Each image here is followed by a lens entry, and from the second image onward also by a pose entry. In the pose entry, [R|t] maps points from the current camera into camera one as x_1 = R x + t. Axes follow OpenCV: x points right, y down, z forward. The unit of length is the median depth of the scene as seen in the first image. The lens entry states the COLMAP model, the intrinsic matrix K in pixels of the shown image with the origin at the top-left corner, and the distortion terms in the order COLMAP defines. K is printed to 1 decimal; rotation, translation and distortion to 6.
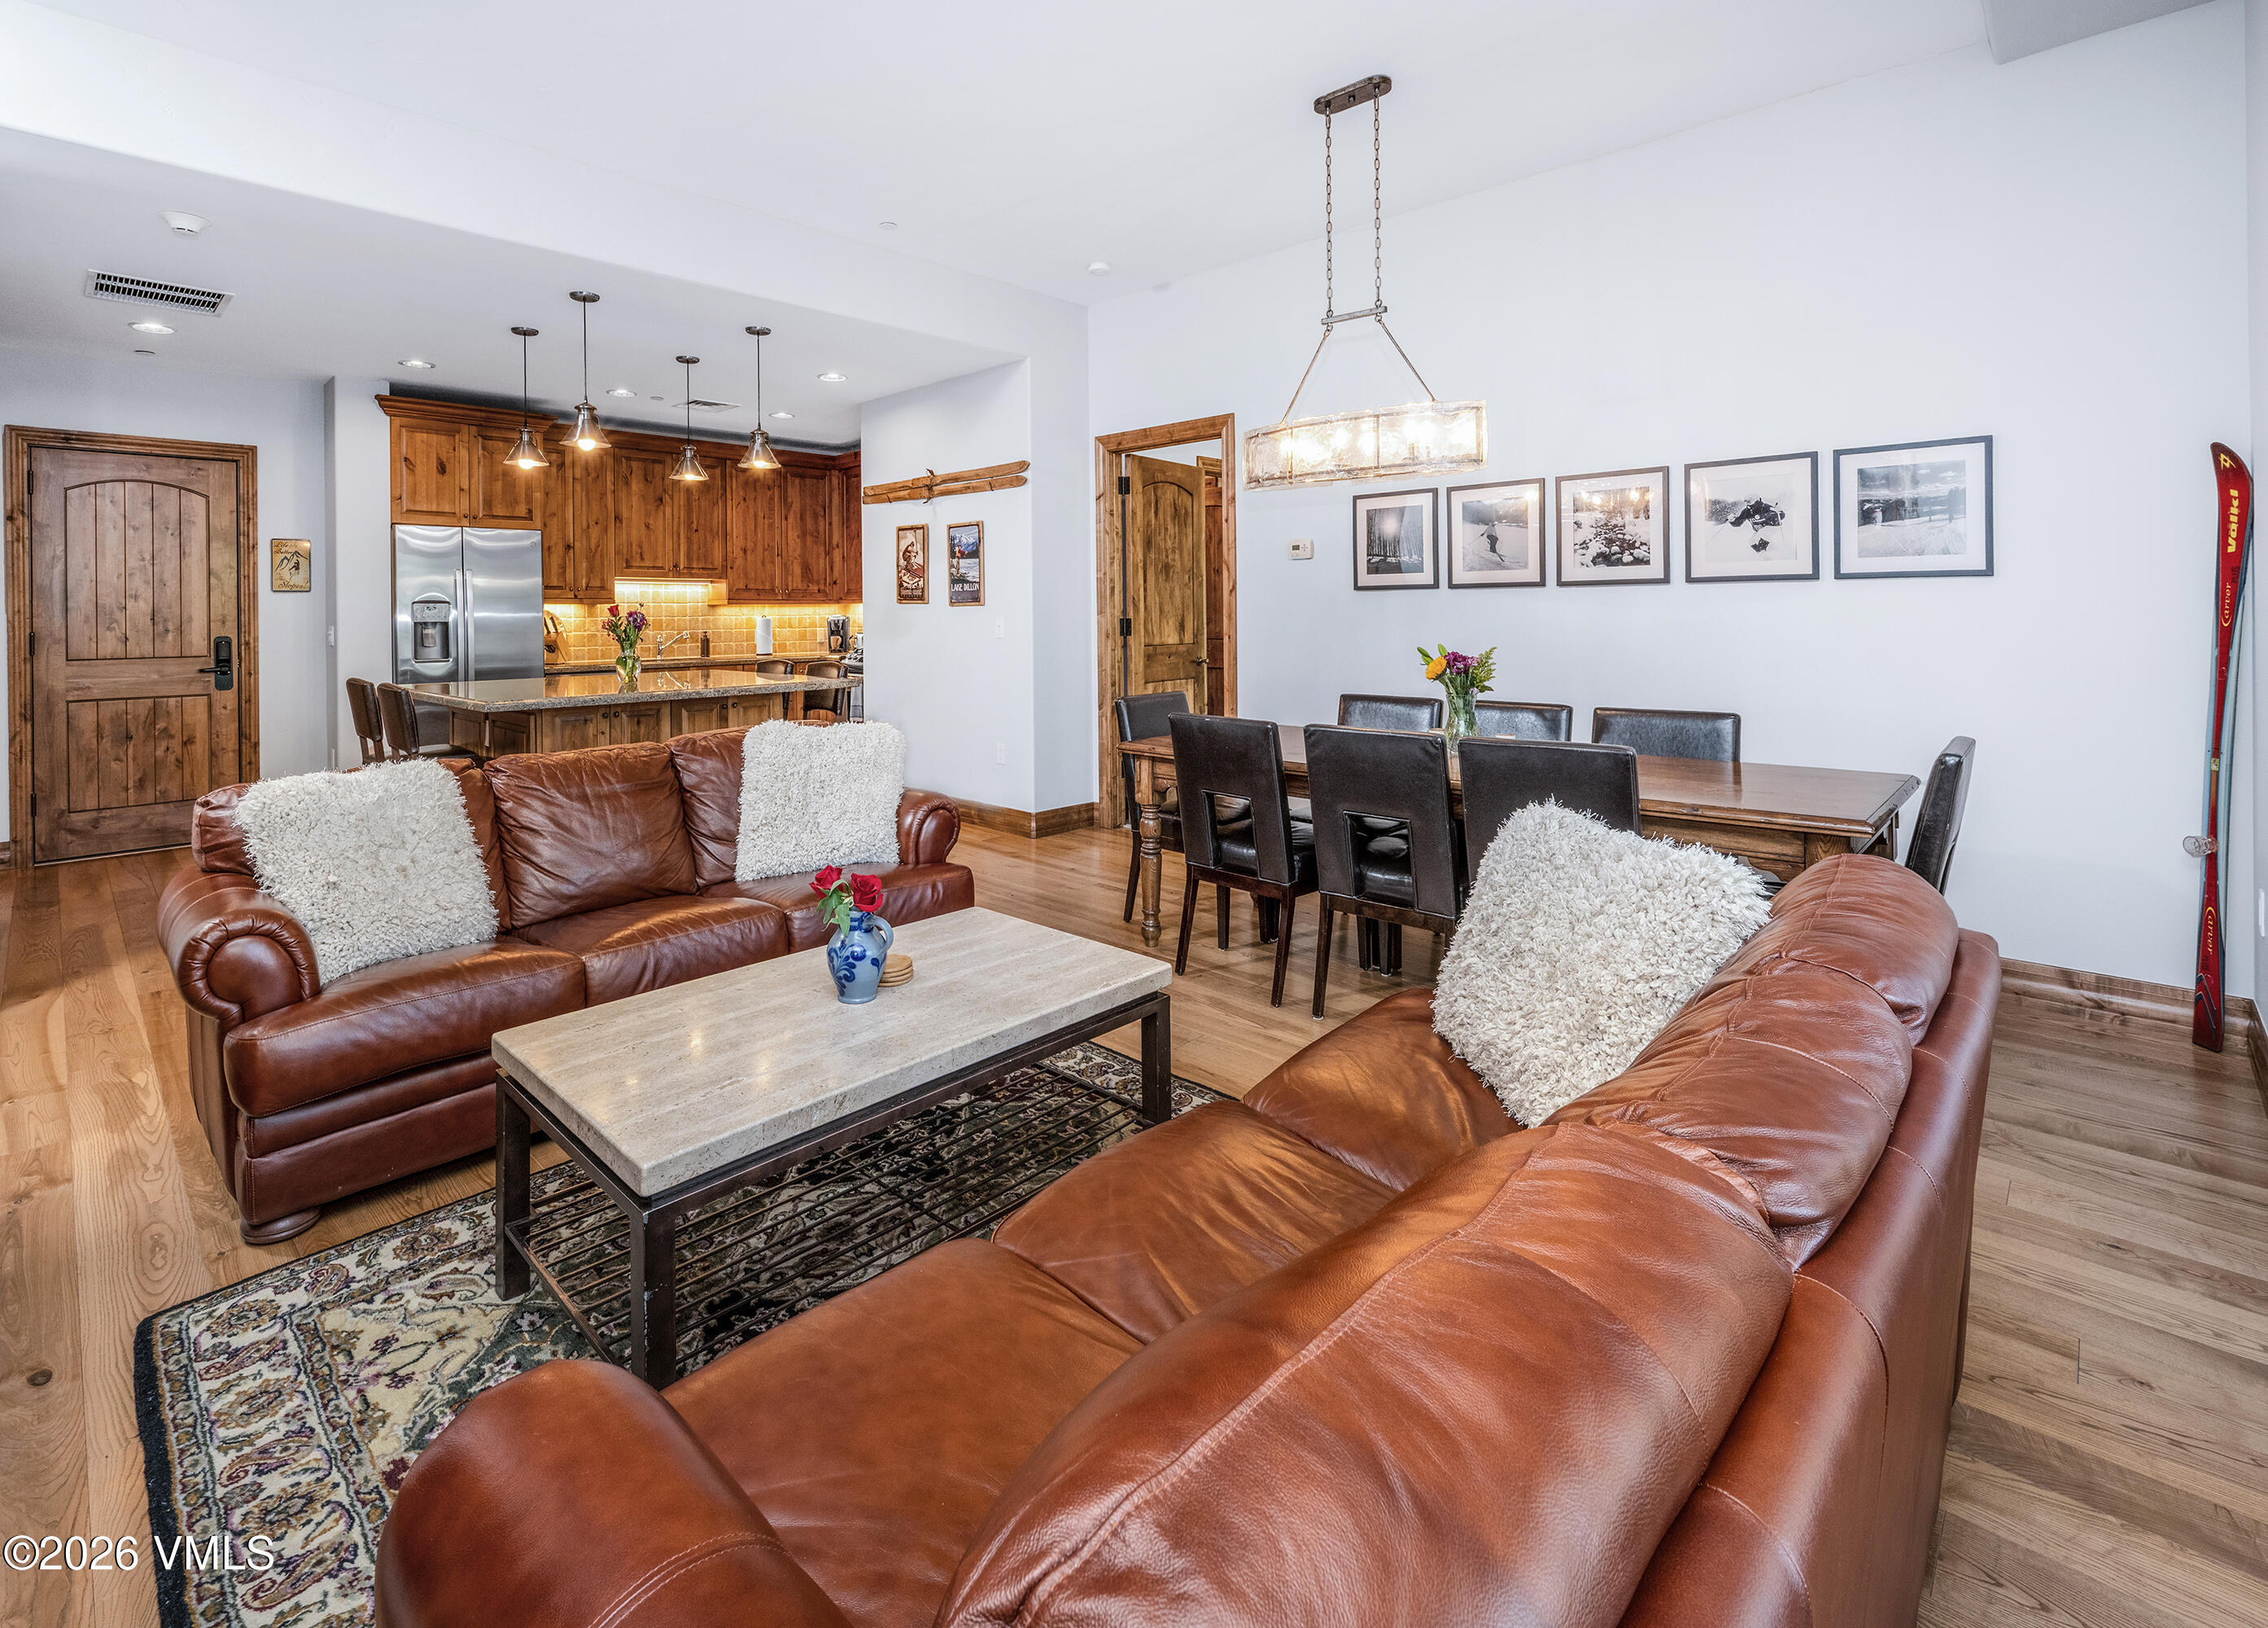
lens RADIAL K [[1044.5, 0, 1020.4], [0, 1044.5, 718.9], [0, 0, 1]] dist [0.001577, 0.000471]
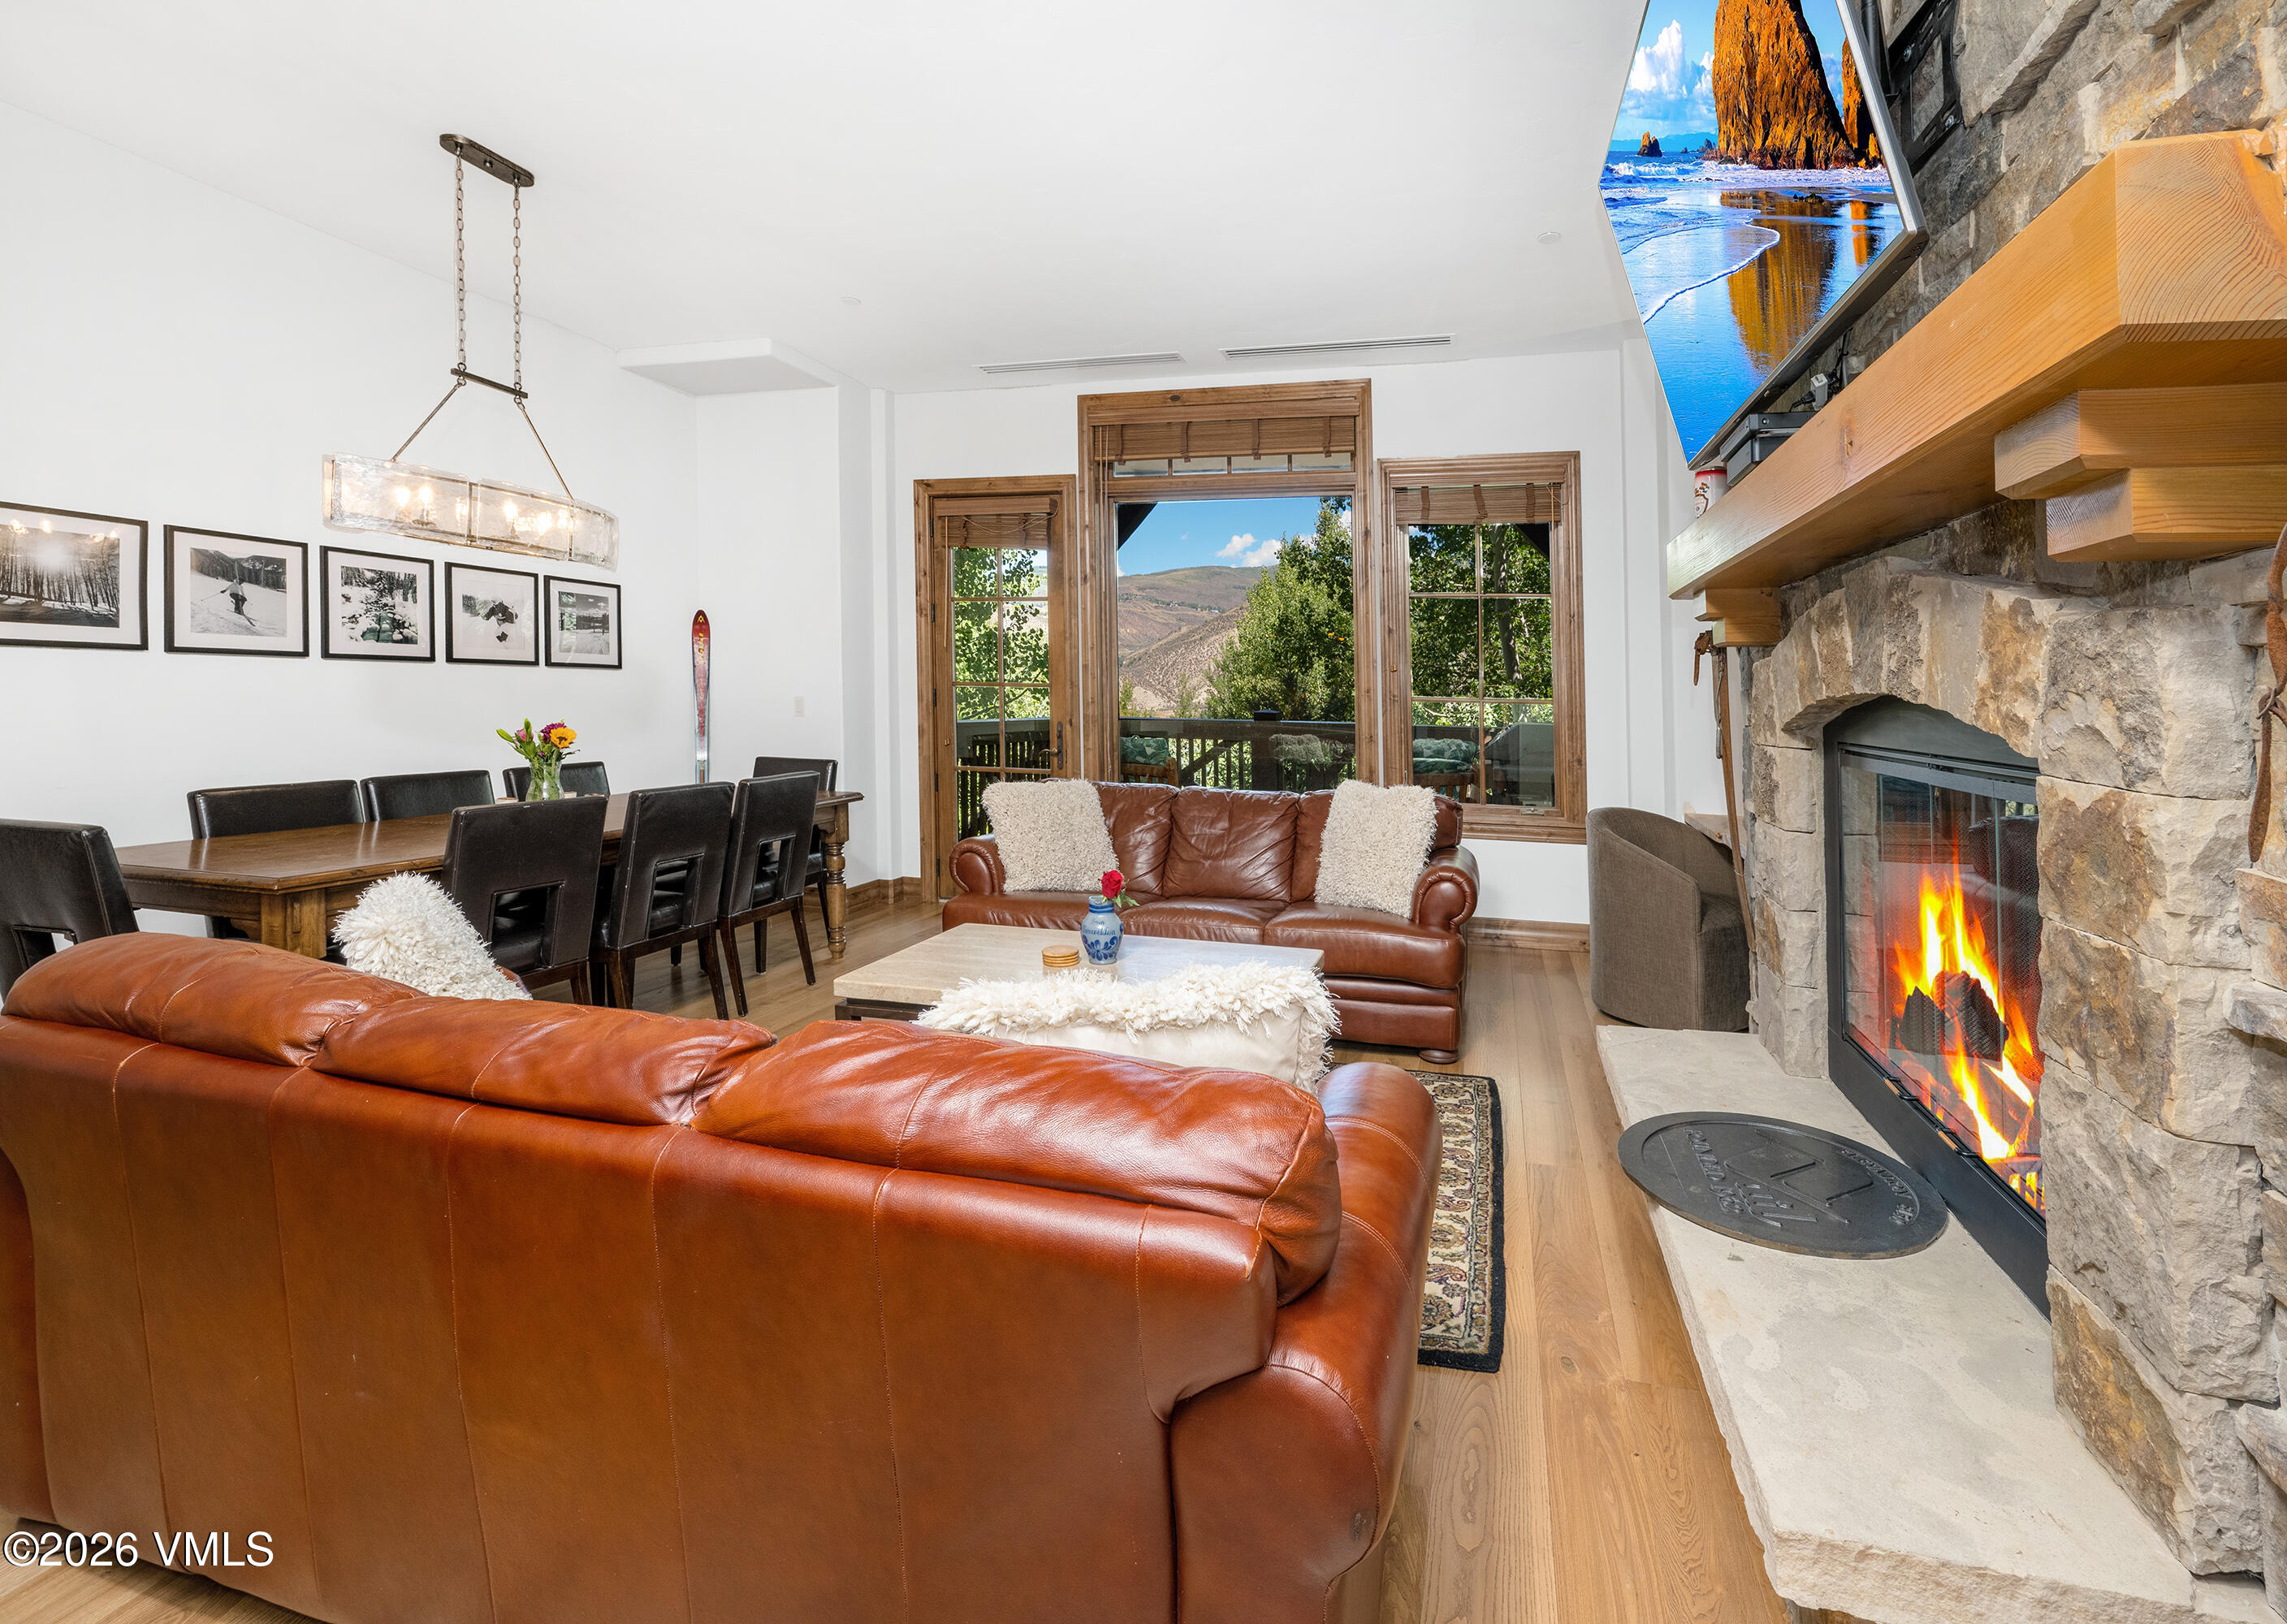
lens RADIAL K [[1115.7, 0, 1137.1], [0, 1115.7, 802.2], [0, 0, 1]] dist [-0.000968, 0.000171]
pose [[-0.494144, -0.083608, 0.865350, -0.905422], [0.073126, 0.987840, 0.137200, -0.095604], [-0.866299, 0.131076, -0.482022, 1.016038]]
